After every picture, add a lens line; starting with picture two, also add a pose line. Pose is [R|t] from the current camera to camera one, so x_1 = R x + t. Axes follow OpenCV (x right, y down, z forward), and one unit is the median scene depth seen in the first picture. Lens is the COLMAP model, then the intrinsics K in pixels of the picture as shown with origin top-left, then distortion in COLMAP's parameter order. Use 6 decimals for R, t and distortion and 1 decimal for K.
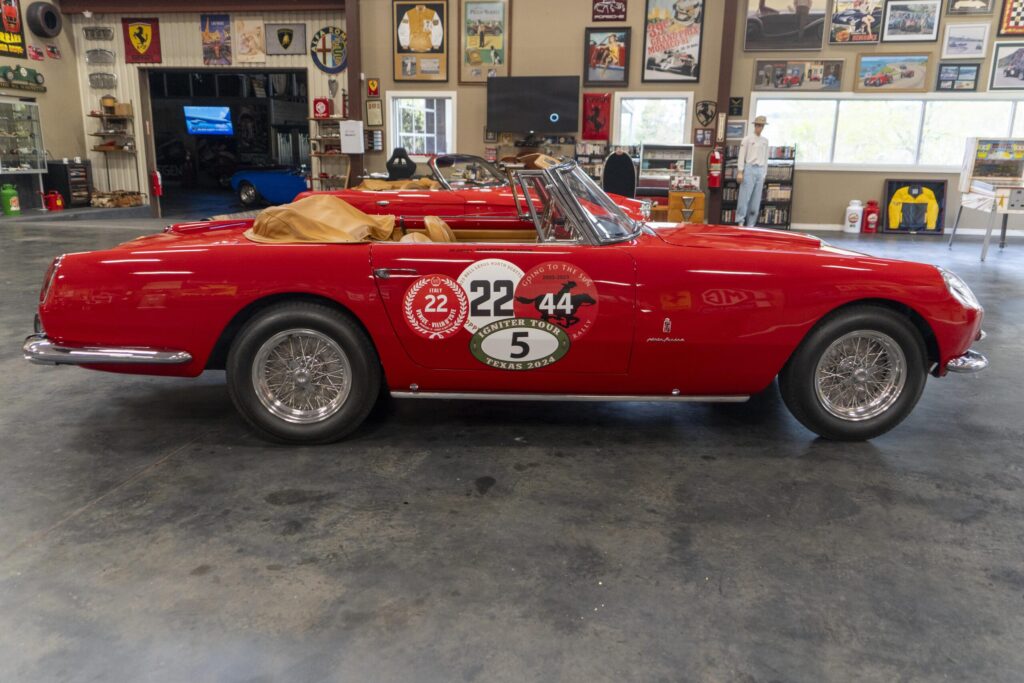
lens RADIAL K [[789.1, 0, 509.9], [0, 789.1, 342.5], [0, 0, 1]] dist [0.014829, 0.003600]
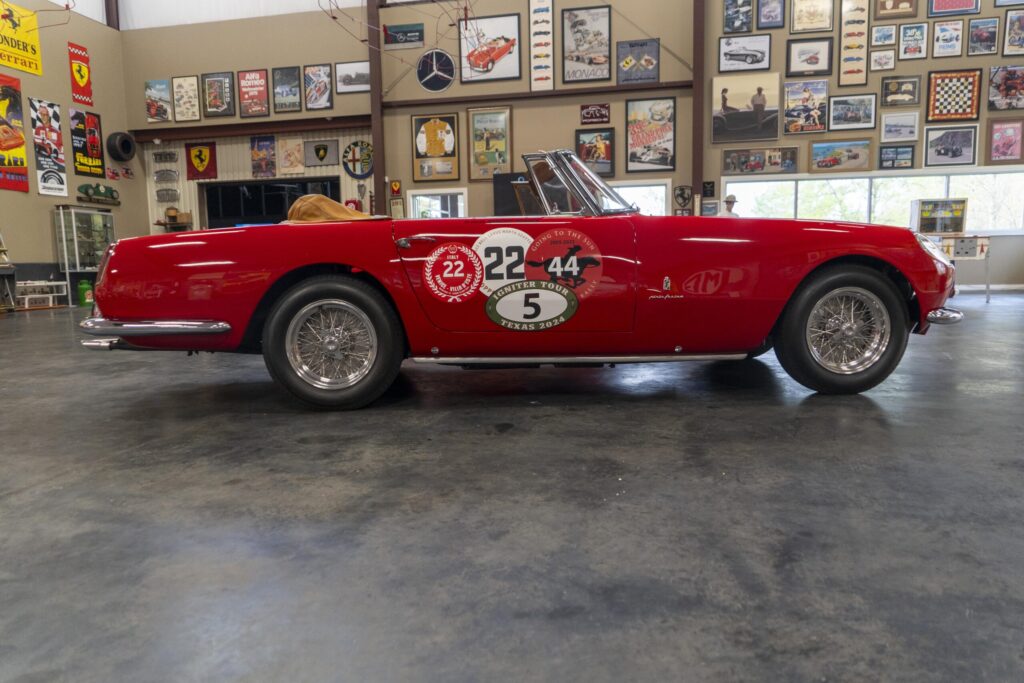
lens RADIAL K [[696.0, 0, 509.8], [0, 696.0, 343.6], [0, 0, 1]] dist [-0.010179, 0.005458]
pose [[0.999287, -0.036200, -0.010761, -0.002377], [0.034544, 0.991311, -0.126925, 0.046345], [0.015262, 0.126463, 0.991854, 0.015945]]
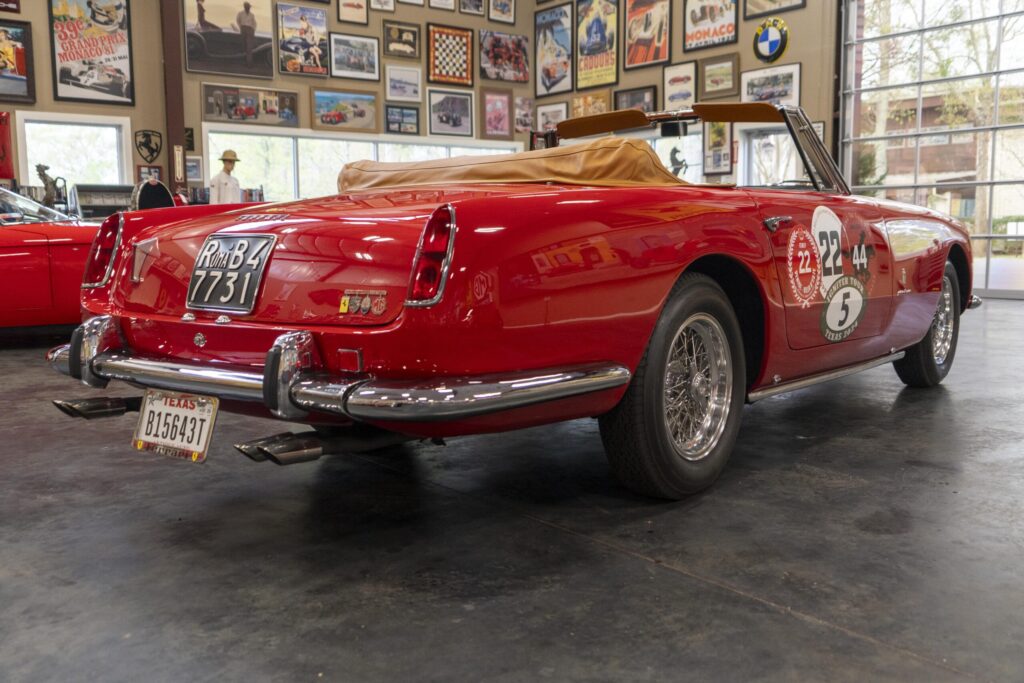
lens RADIAL K [[989.2, 0, 510.1], [0, 989.2, 342.3], [0, 0, 1]] dist [0.023082, -0.001806]
pose [[0.661584, -0.106233, 0.742308, -0.265292], [0.200576, 0.978915, -0.038669, 0.001925], [-0.722548, 0.174472, 0.668942, 0.149560]]
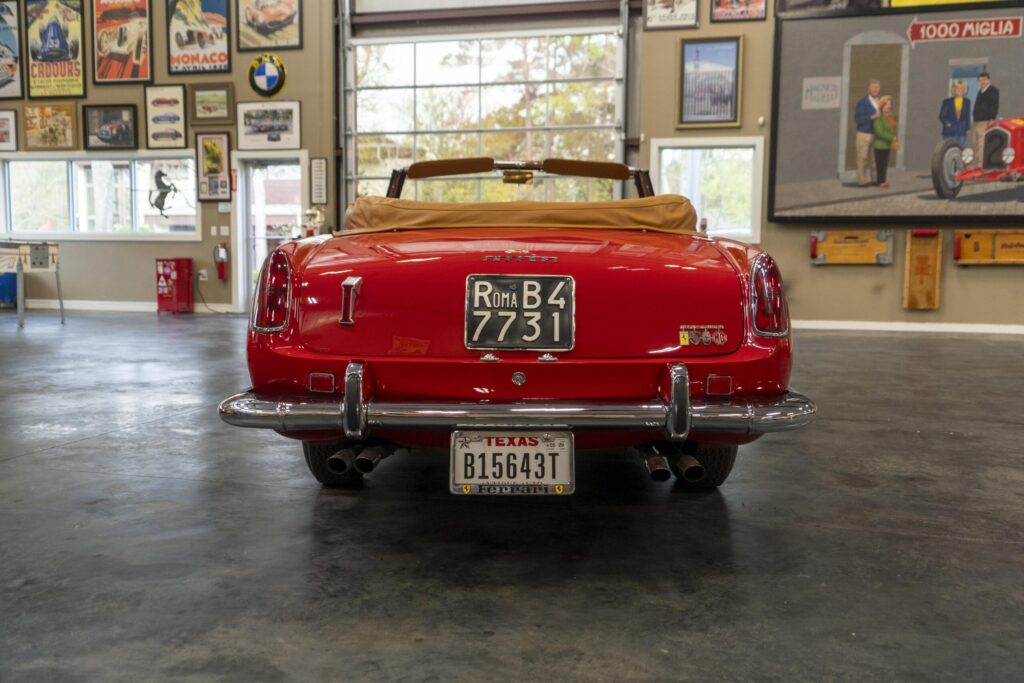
lens RADIAL K [[991.5, 0, 509.4], [0, 991.5, 345.8], [0, 0, 1]] dist [0.016265, 0.021897]
pose [[0.072467, -0.106853, 0.991630, -0.354886], [0.235037, 0.968073, 0.087138, -0.040694], [-0.969281, 0.226755, 0.095268, 0.298592]]
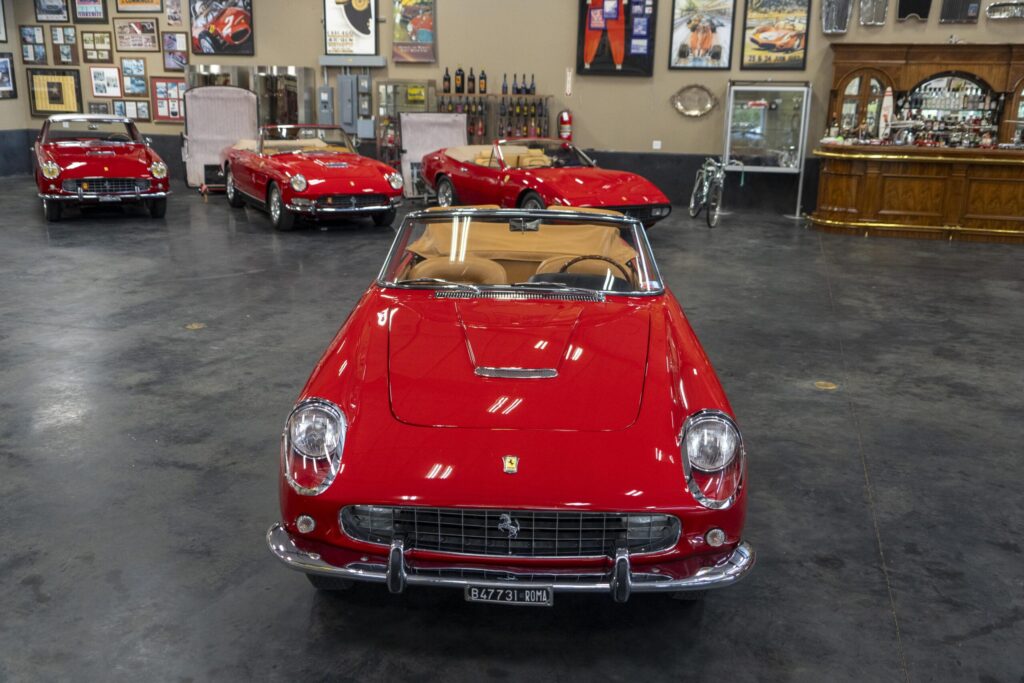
lens RADIAL K [[955.9, 0, 507.7], [0, 955.9, 344.6], [0, 0, 1]] dist [0.015157, 0.007229]
pose [[-0.086488, 0.241637, -0.966505, 0.383717], [-0.260219, 0.930983, 0.256042, -0.117795], [0.961668, 0.273647, -0.017640, 0.329062]]
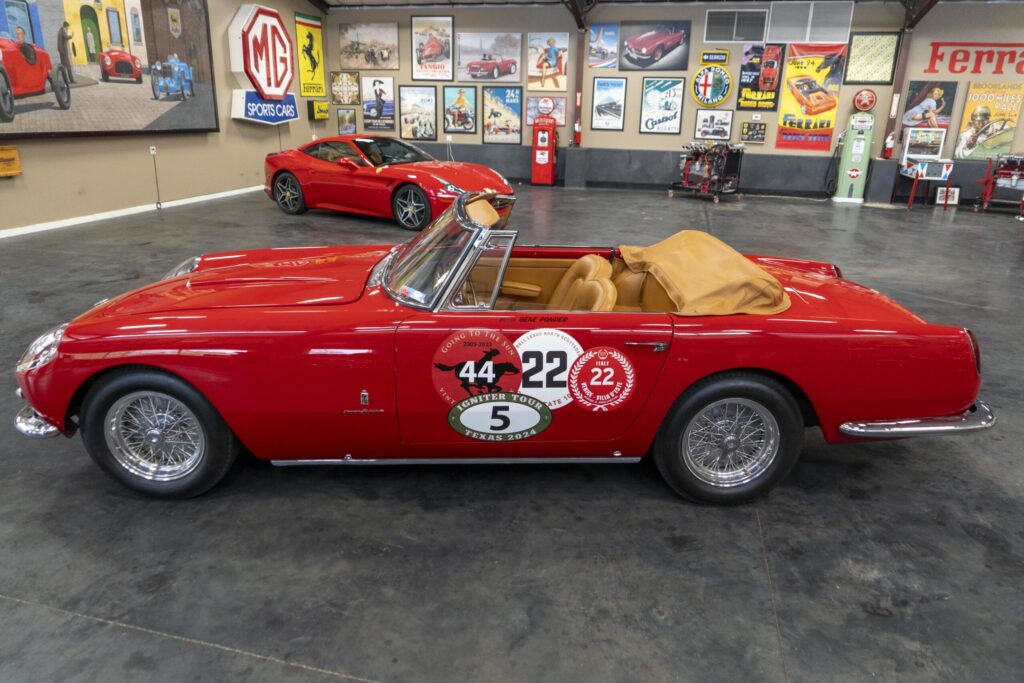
lens RADIAL K [[681.4, 0, 511.1], [0, 681.4, 341.0], [0, 0, 1]] dist [-0.022128, 0.001981]
pose [[-0.998055, -0.049940, 0.037321, -0.010145], [-0.021671, 0.839193, 0.543401, -0.169998], [-0.058457, 0.541535, -0.838643, 0.561450]]
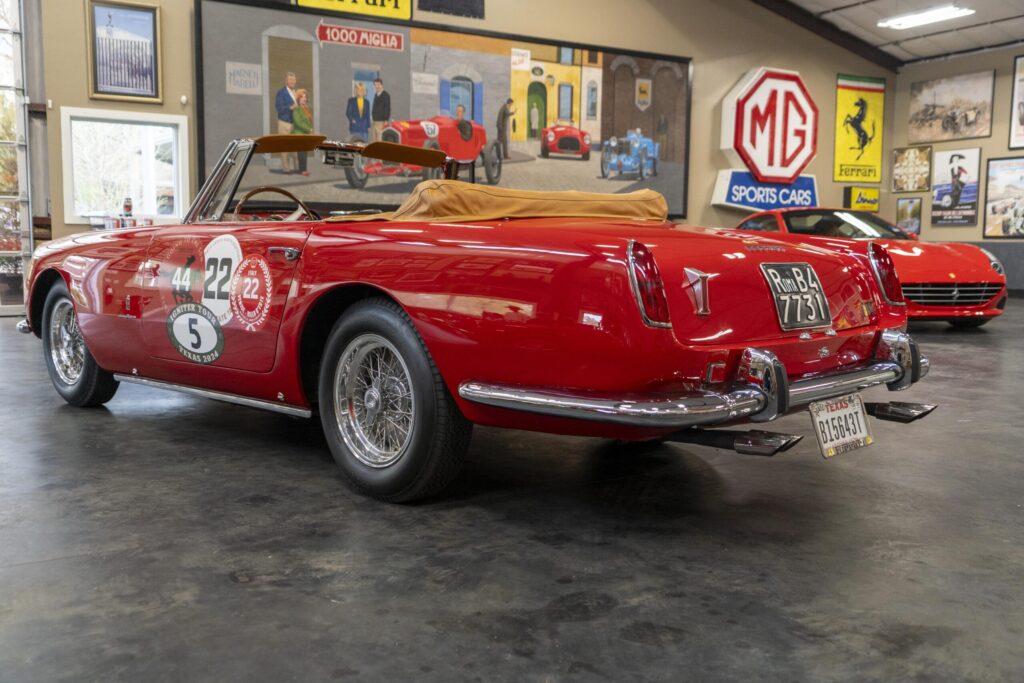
lens RADIAL K [[986.0, 0, 508.0], [0, 986.0, 340.8], [0, 0, 1]] dist [0.030378, 0.007847]
pose [[-0.656363, -0.096005, 0.748312, -0.284130], [0.165962, 0.949201, 0.267347, -0.090692], [-0.735965, 0.299668, -0.607087, 0.501816]]
